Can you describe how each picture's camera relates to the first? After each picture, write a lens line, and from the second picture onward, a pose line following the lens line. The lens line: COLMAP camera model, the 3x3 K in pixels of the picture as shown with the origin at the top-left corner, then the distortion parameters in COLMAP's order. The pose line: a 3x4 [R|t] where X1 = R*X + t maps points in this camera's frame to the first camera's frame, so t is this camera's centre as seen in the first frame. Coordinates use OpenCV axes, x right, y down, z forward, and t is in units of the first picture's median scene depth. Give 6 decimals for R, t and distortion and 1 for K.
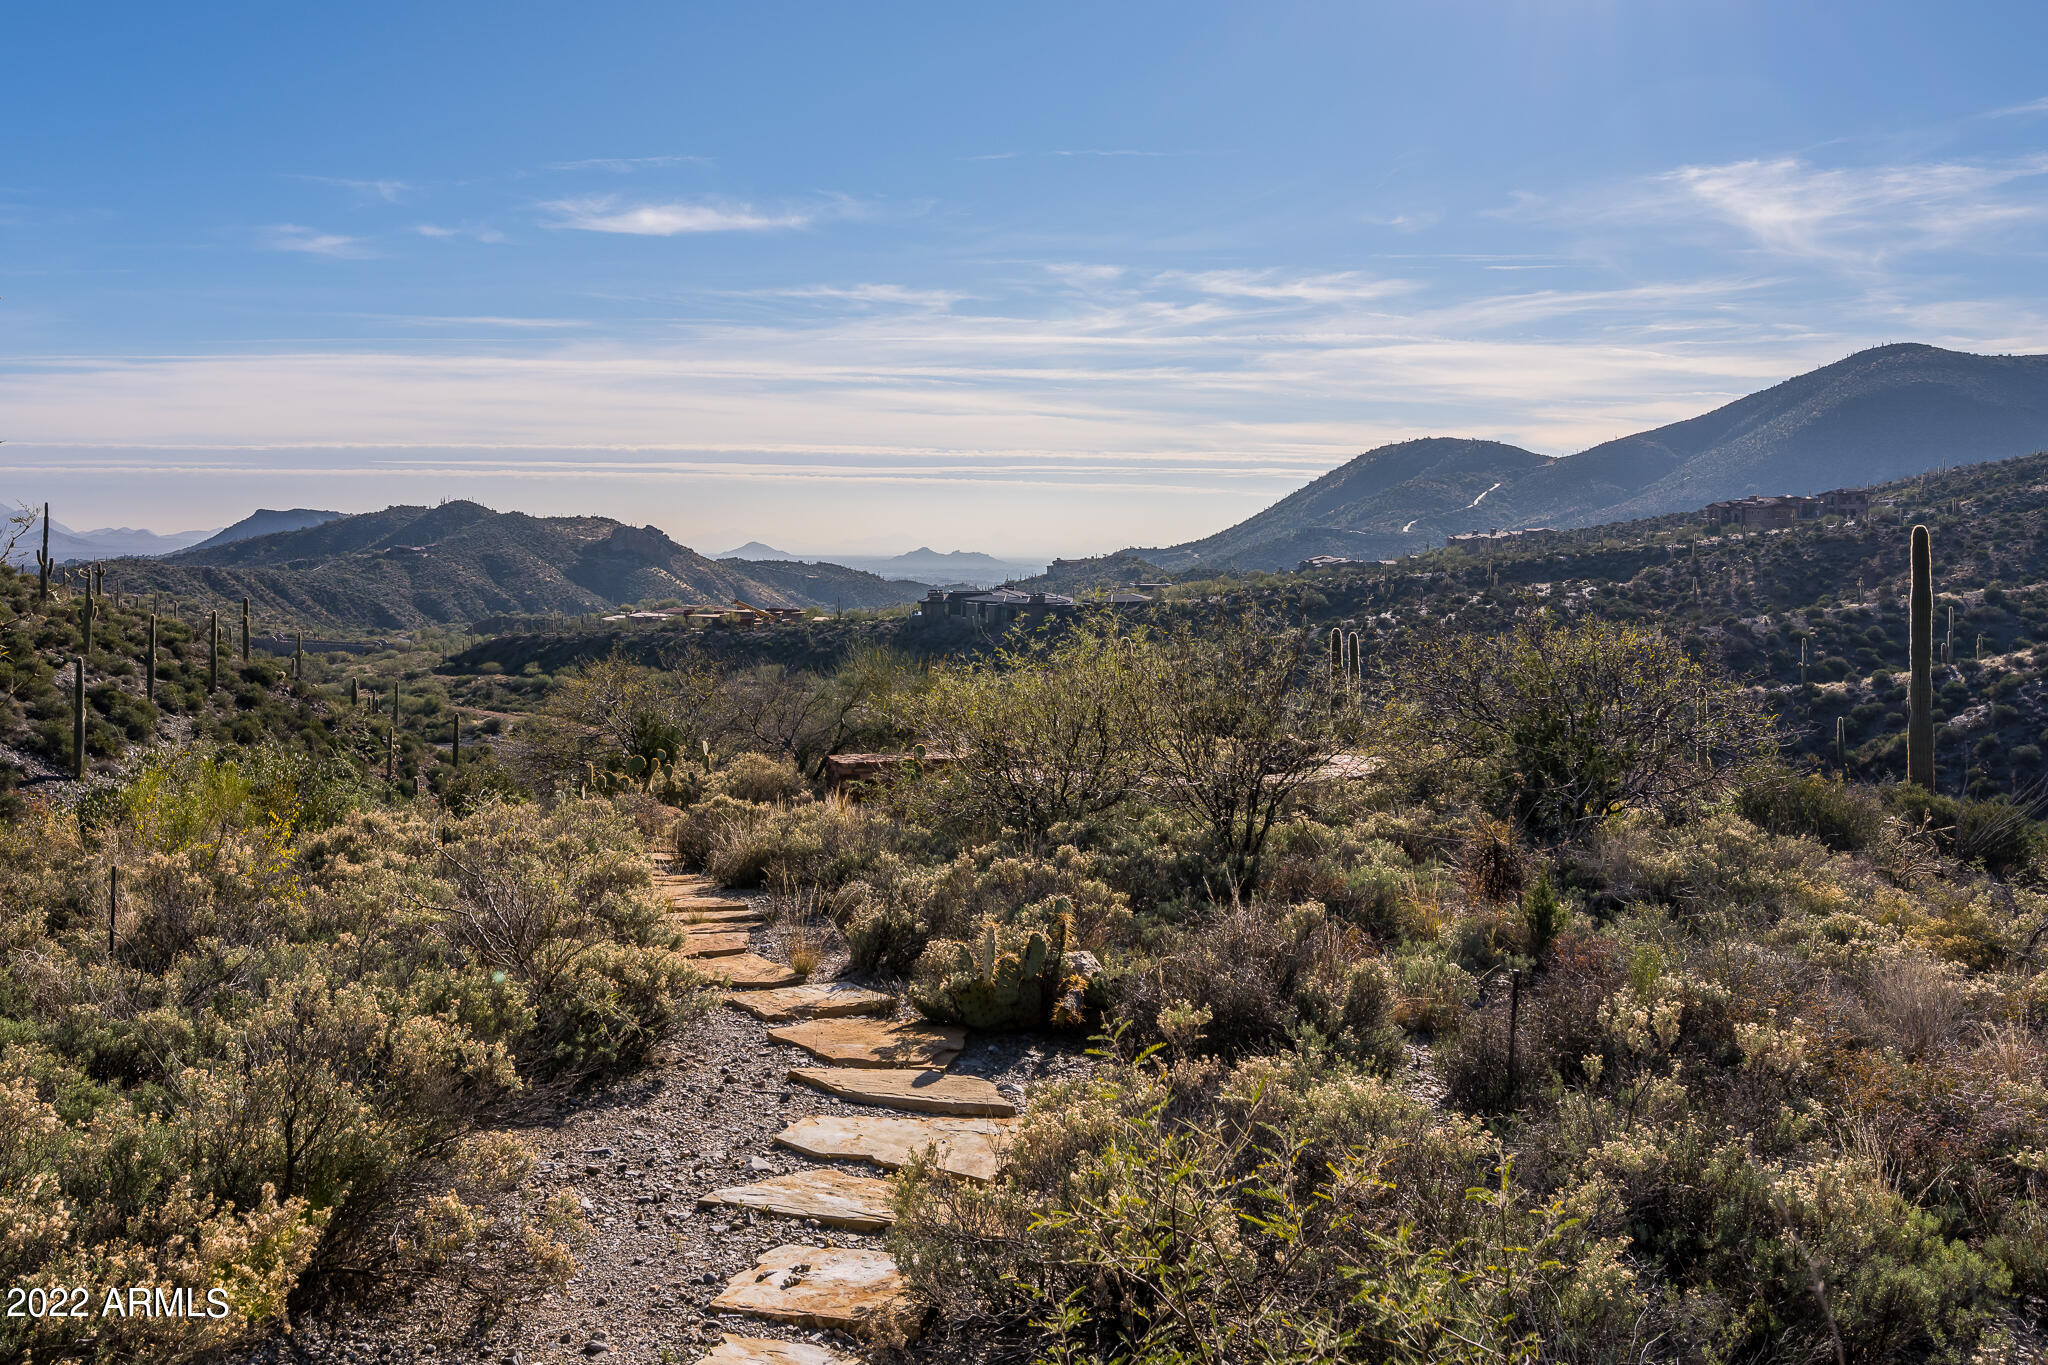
lens RADIAL K [[1622.0, 0, 1118.6], [0, 1622.0, 649.9], [0, 0, 1]] dist [-0.014702, -0.020870]
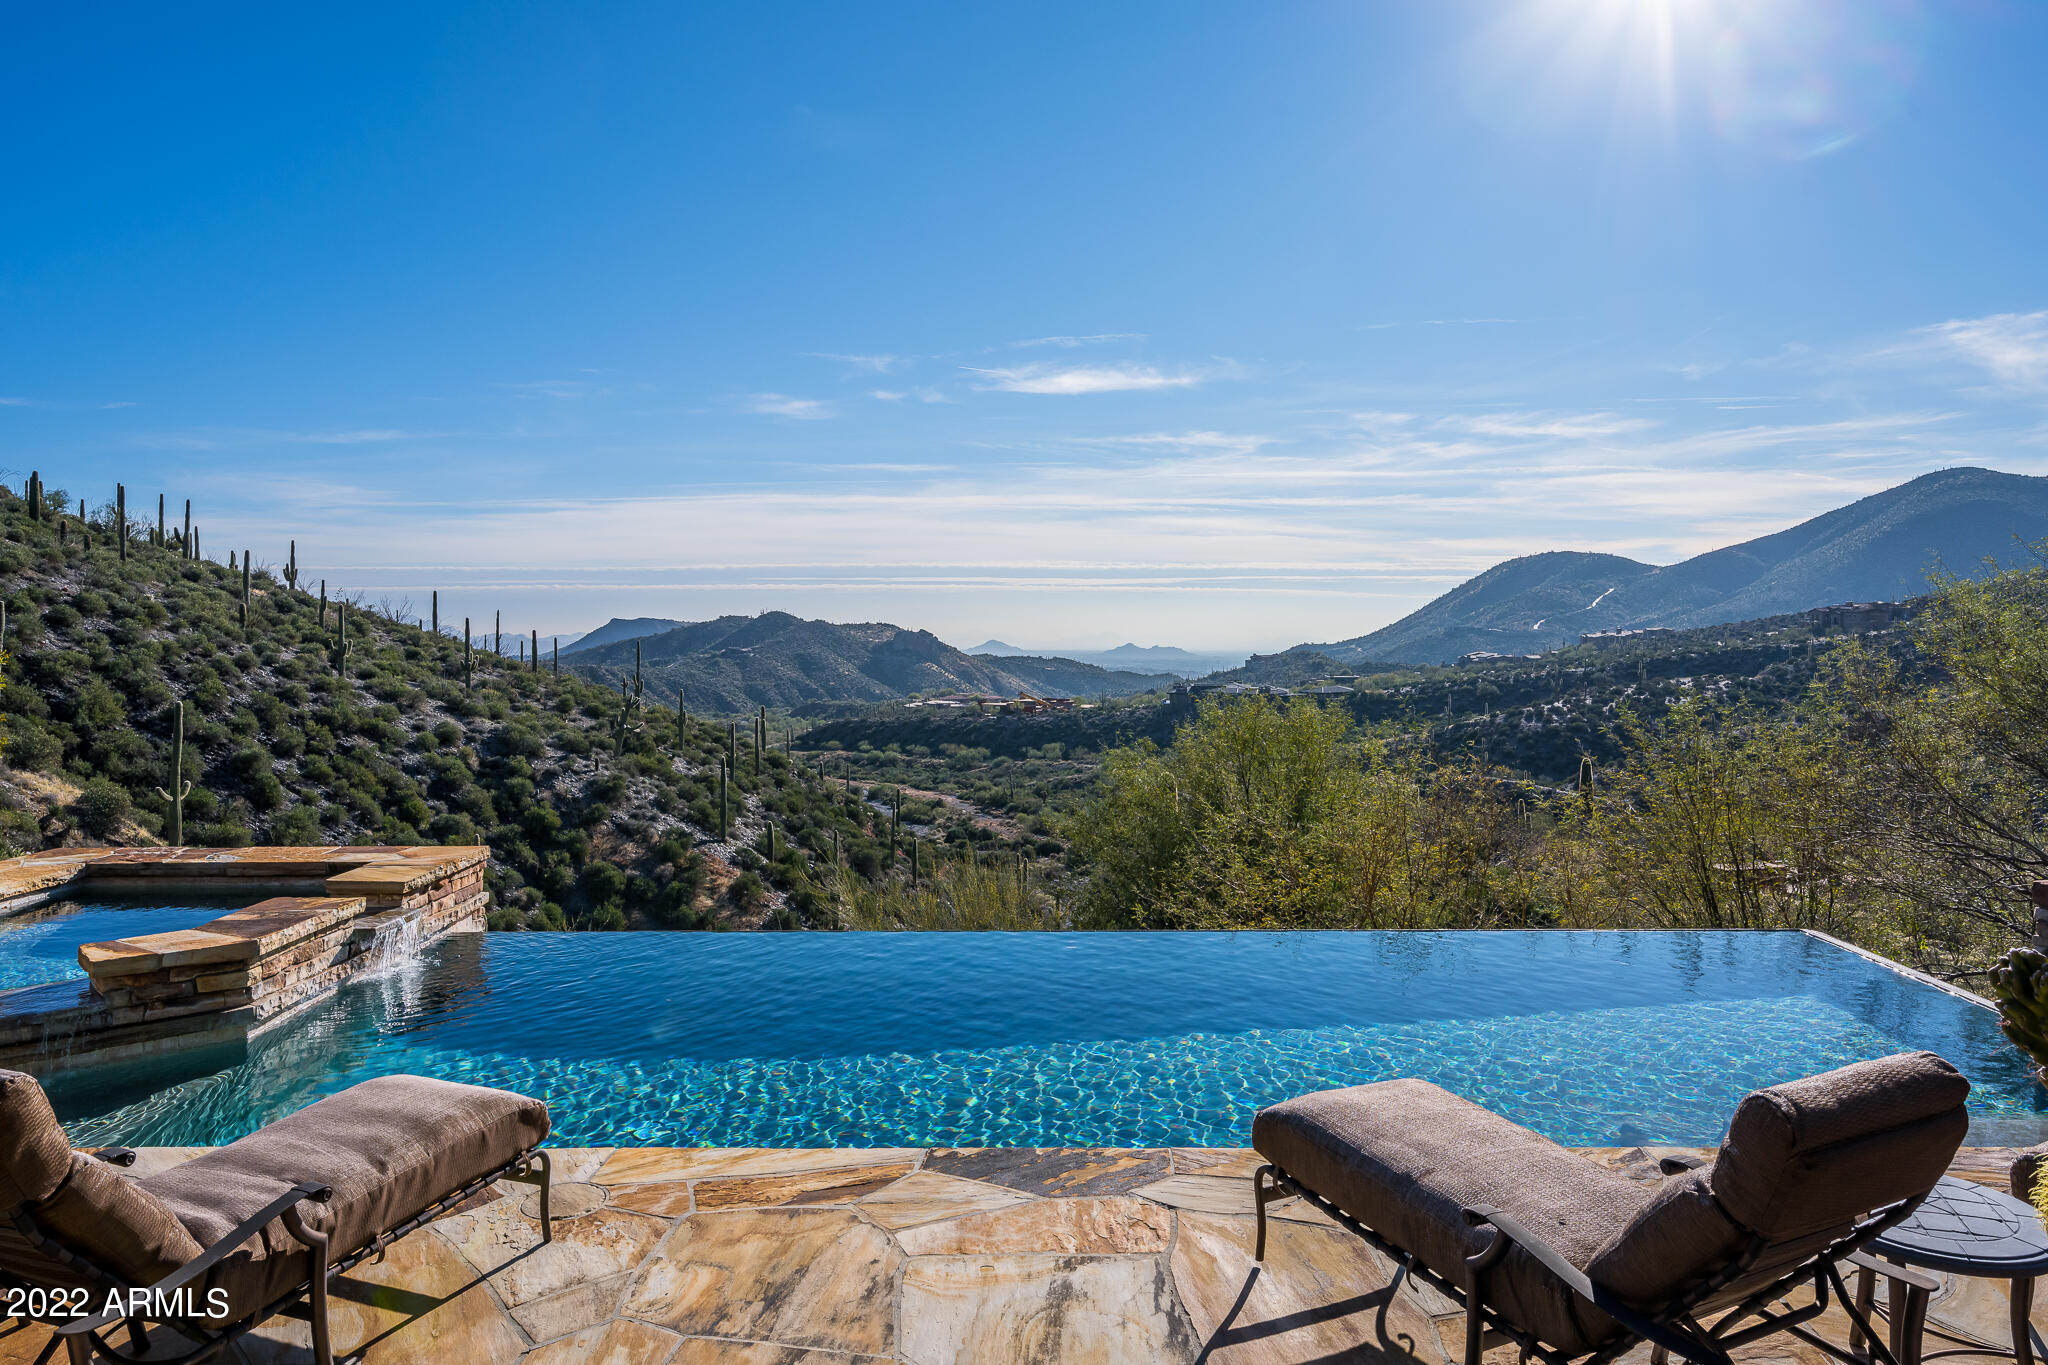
lens RADIAL K [[1332.3, 0, 1022.5], [0, 1332.3, 634.2], [0, 0, 1]] dist [-0.024159, 0.009939]
pose [[0.995464, -0.006164, -0.094939, -0.170563], [-0.000403, 0.997617, -0.068996, -0.004047], [0.095138, 0.068721, 0.993089, 0.001288]]
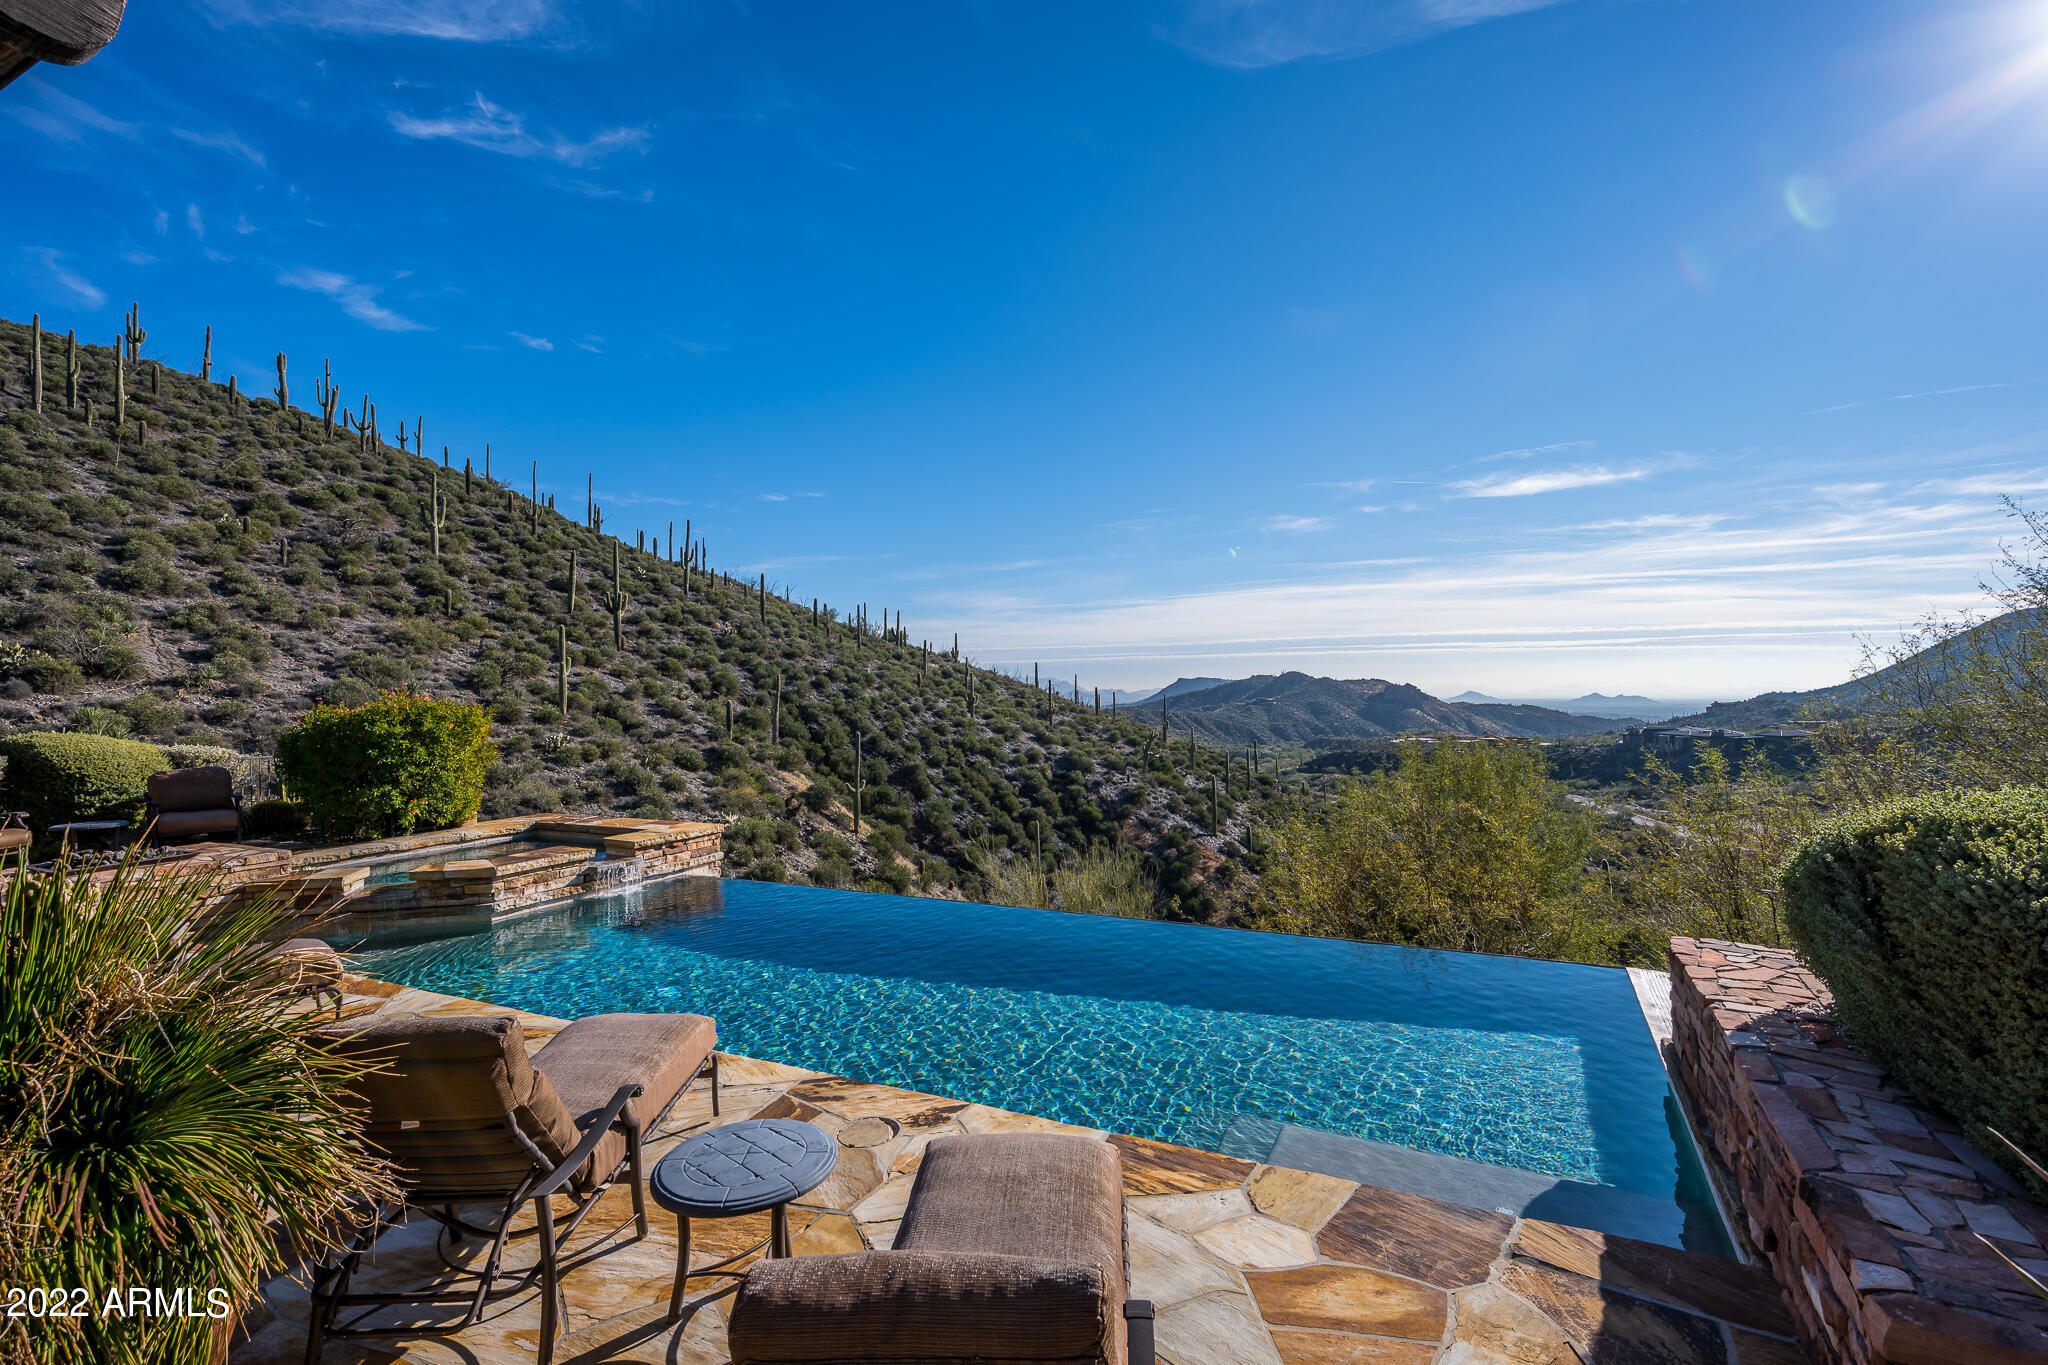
lens RADIAL K [[942.9, 0, 1026.7], [0, 942.9, 660.6], [0, 0, 1]] dist [-0.016328, 0.003035]
pose [[0.848792, -0.029323, -0.527913, -0.166100], [-0.023297, 0.995417, -0.092750, -0.004171], [0.528213, 0.091024, 0.844219, 0.002911]]
